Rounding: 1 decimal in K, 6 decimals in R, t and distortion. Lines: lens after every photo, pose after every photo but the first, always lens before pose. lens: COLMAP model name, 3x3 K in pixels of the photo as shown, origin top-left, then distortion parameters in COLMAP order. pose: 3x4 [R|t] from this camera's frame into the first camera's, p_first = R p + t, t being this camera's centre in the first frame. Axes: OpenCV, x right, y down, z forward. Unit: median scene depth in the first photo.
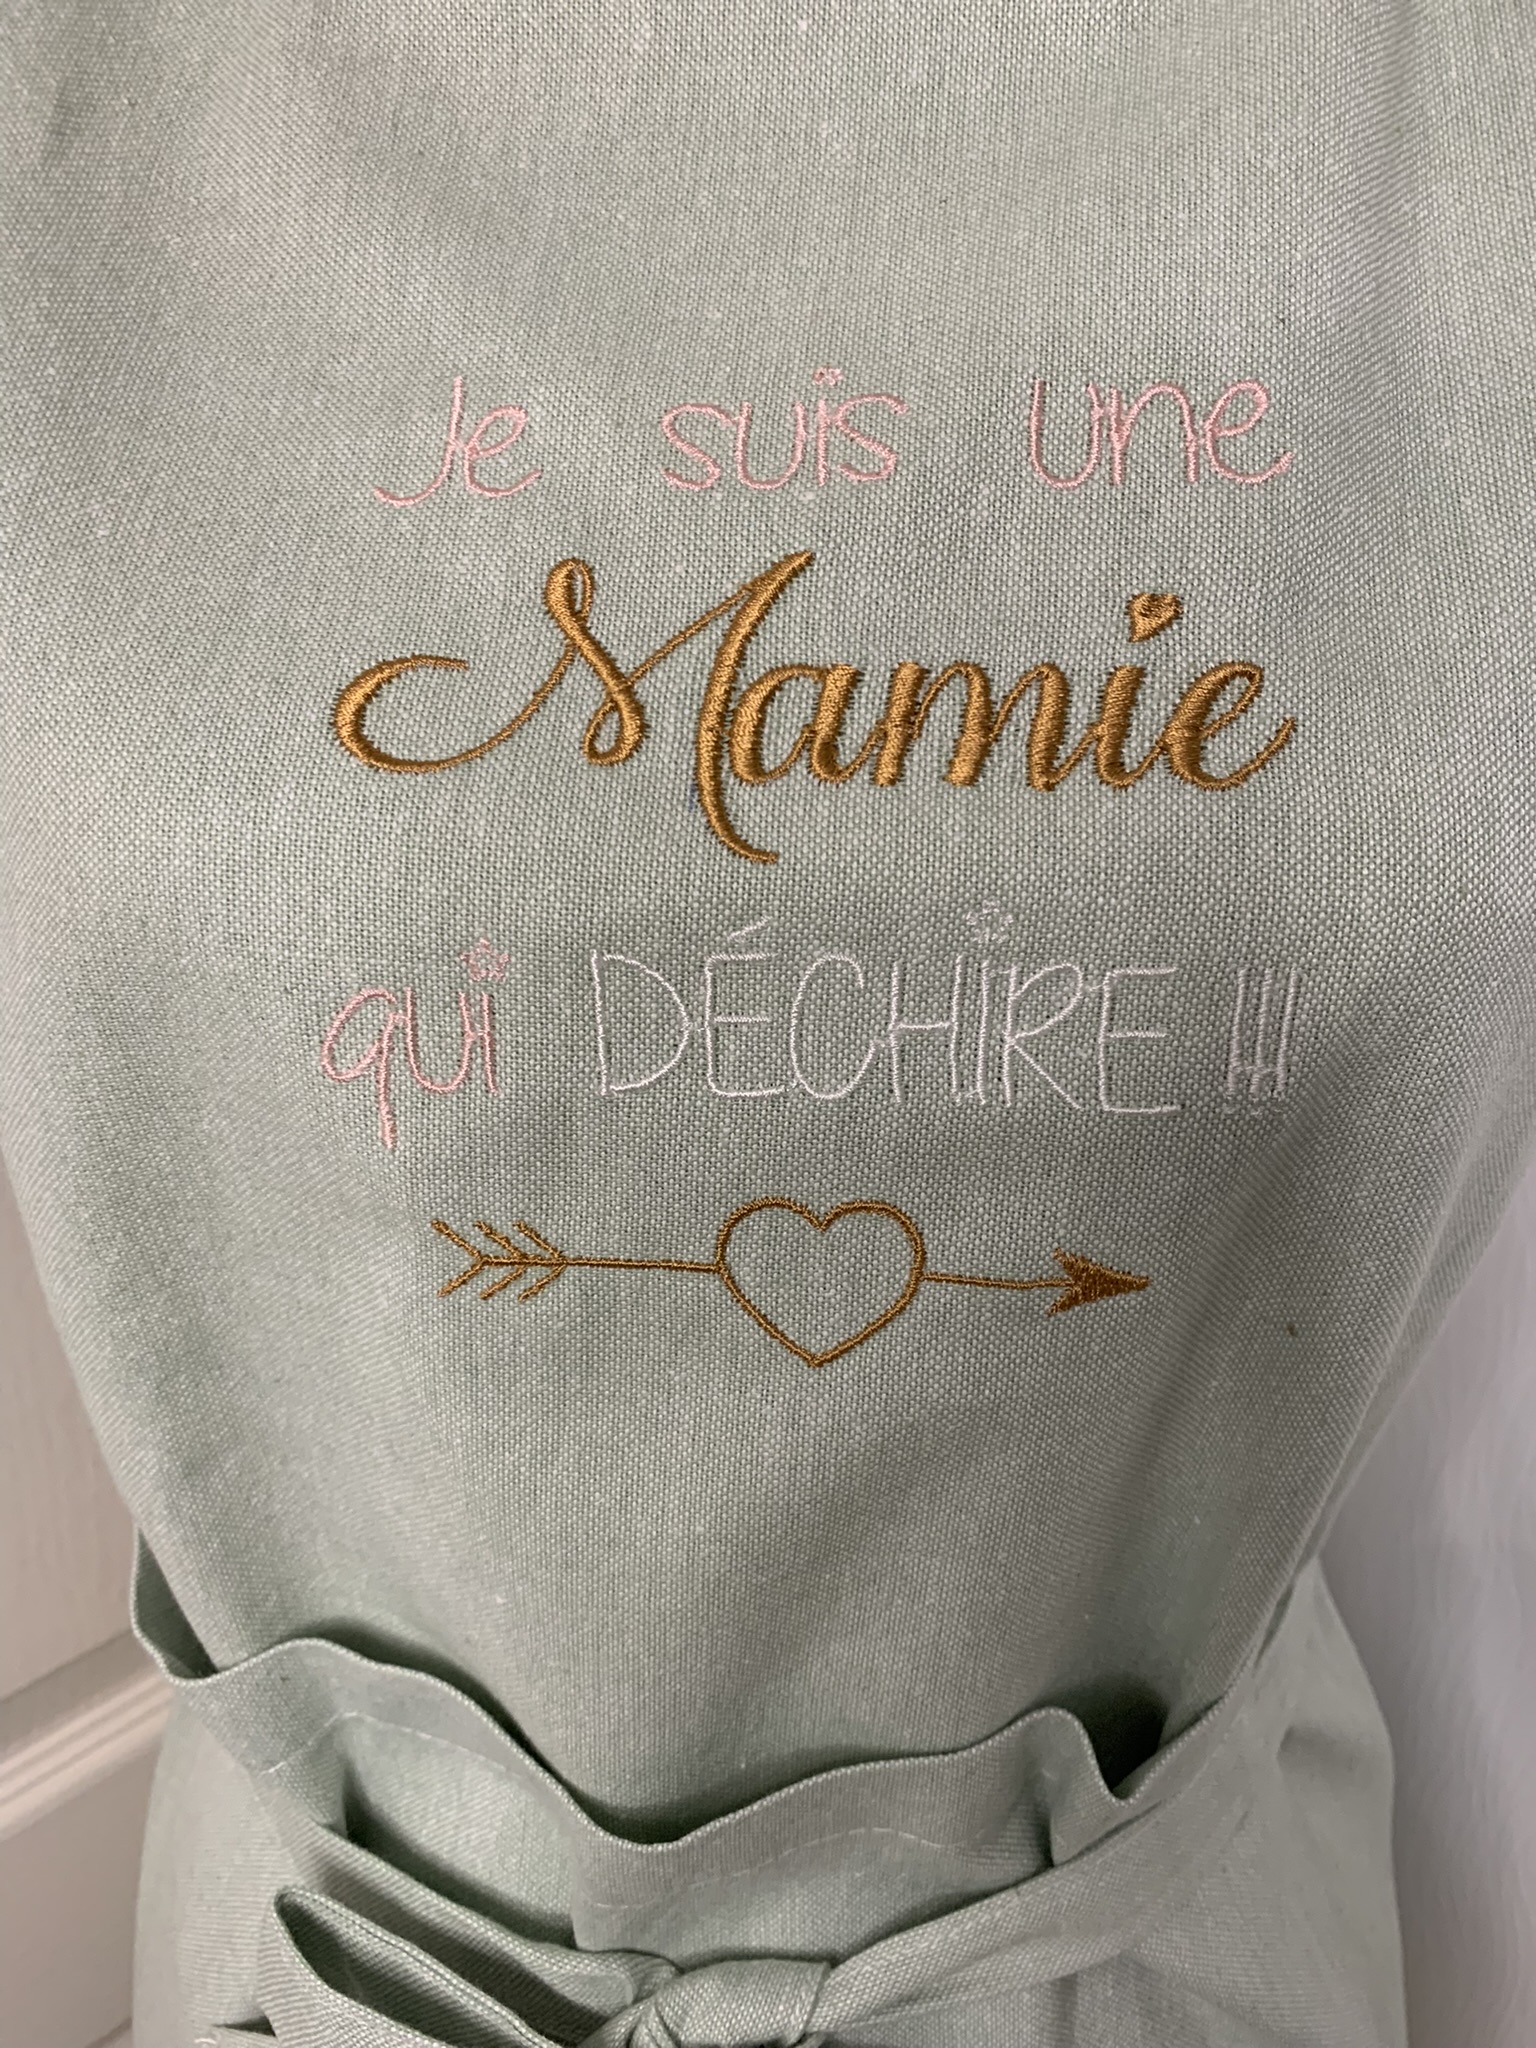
lens RADIAL K [[1607.3, 0, 768.0], [0, 1607.3, 1024.0], [0, 0, 1]] dist [0.136781, -0.310294]
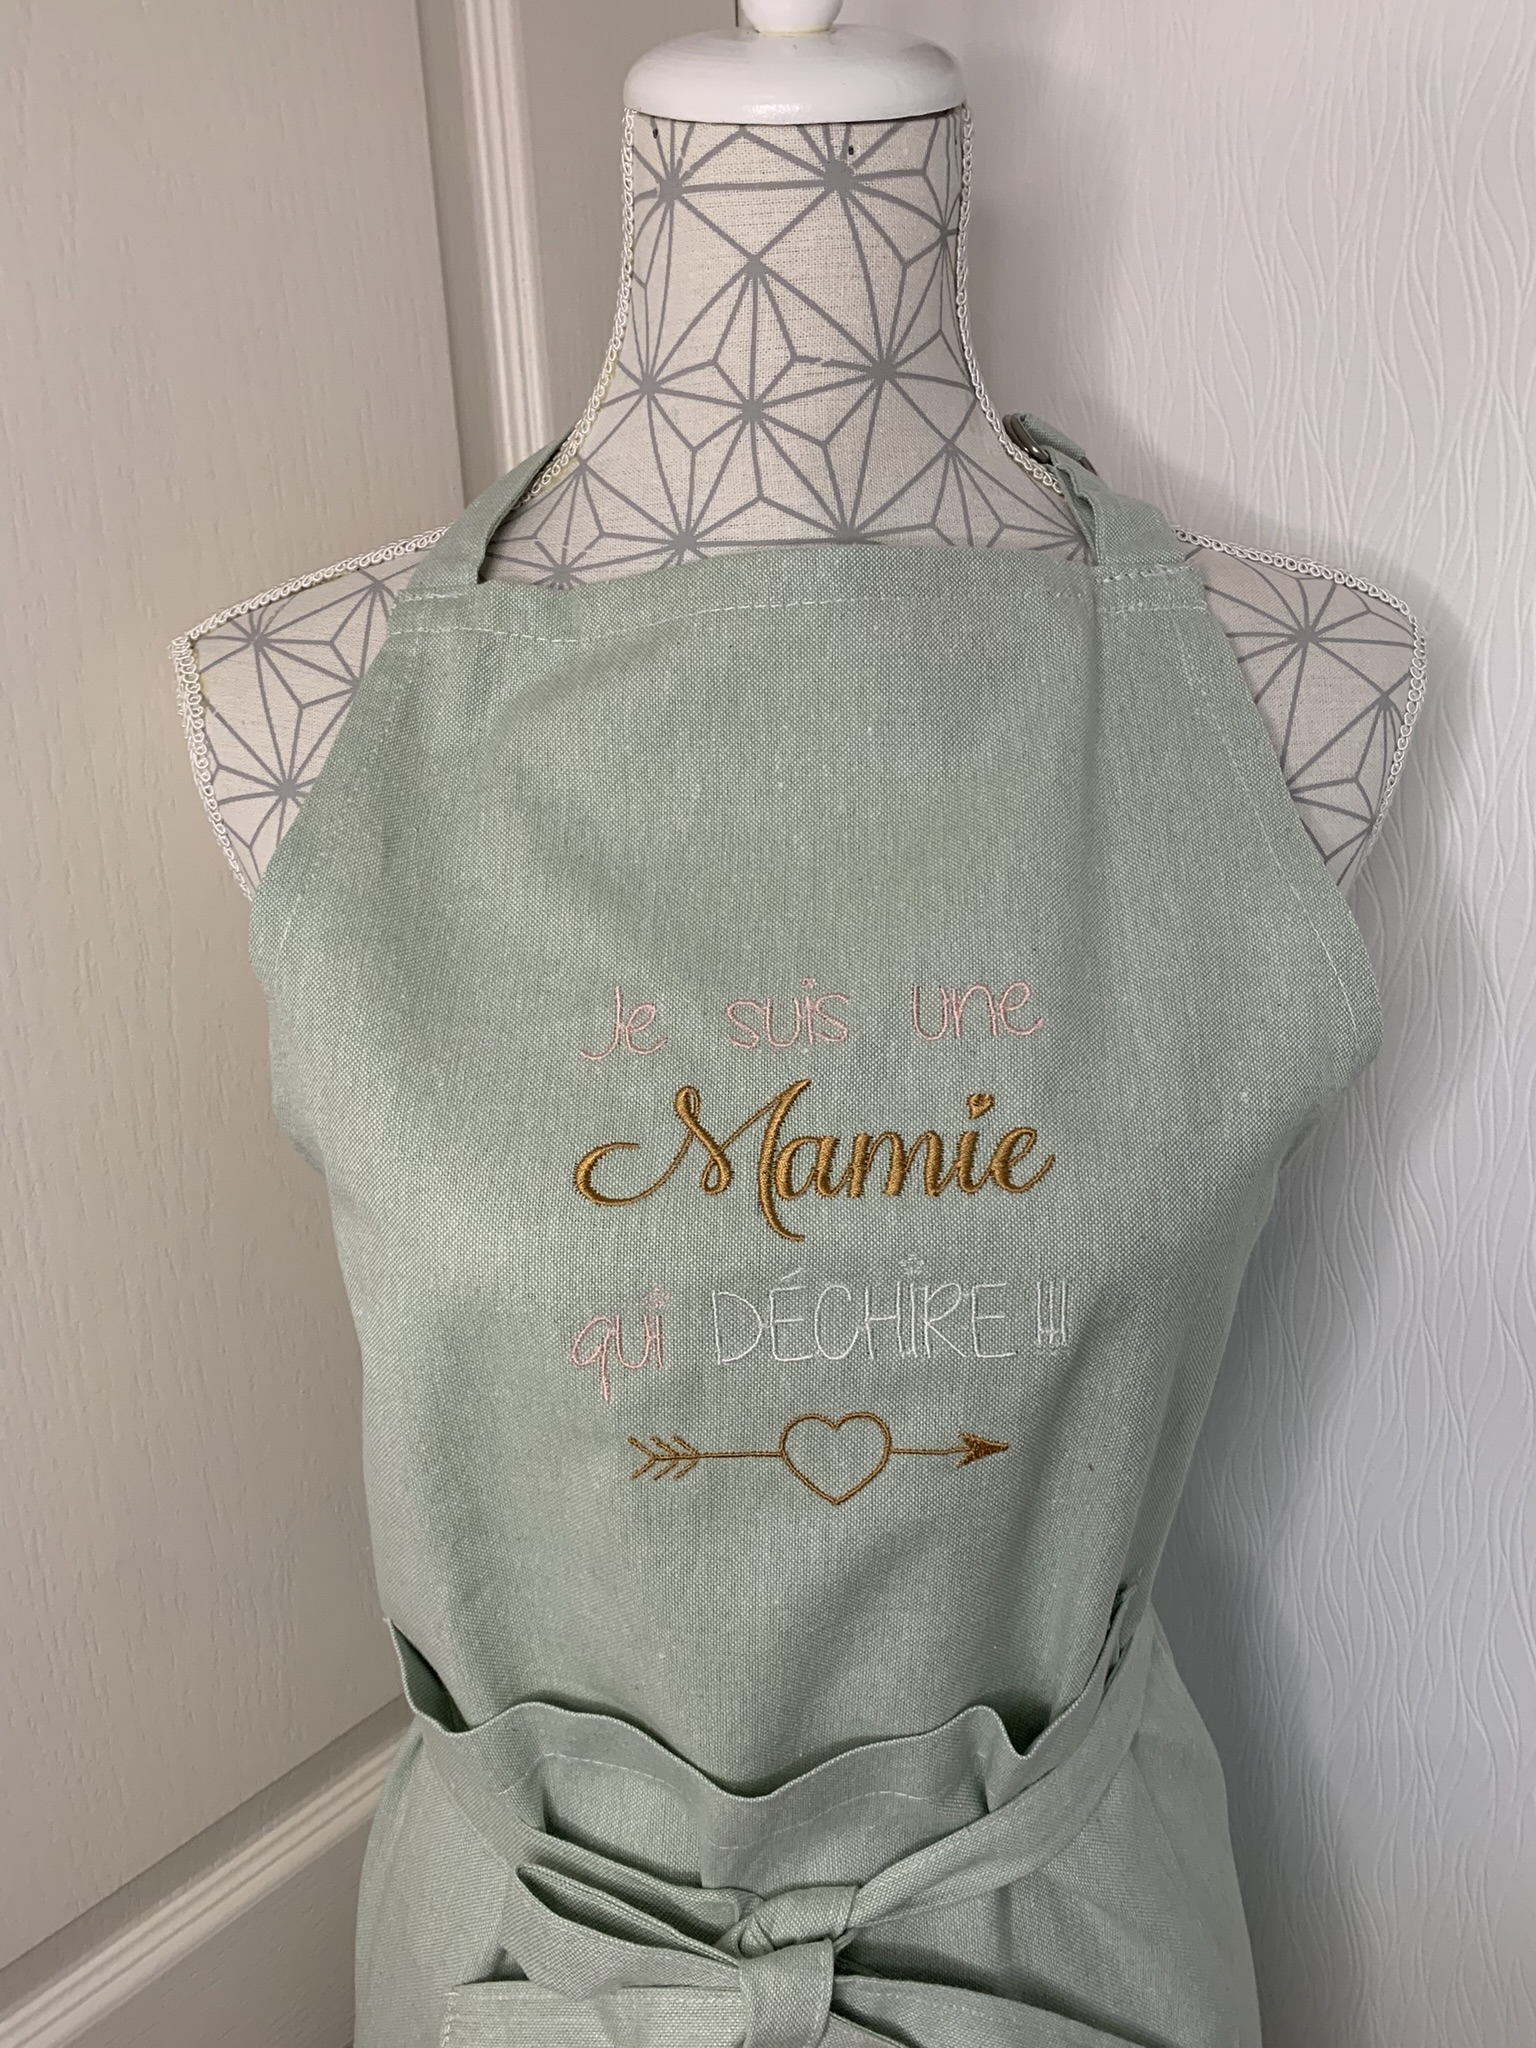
lens RADIAL K [[1497.0, 0, 768.0], [0, 1497.0, 1024.0], [0, 0, 1]] dist [0.081059, -0.211672]
pose [[0.997241, -0.053789, 0.051157, -0.113895], [0.059889, 0.990175, -0.126356, -0.128342], [-0.043857, 0.129071, 0.990665, -0.828662]]
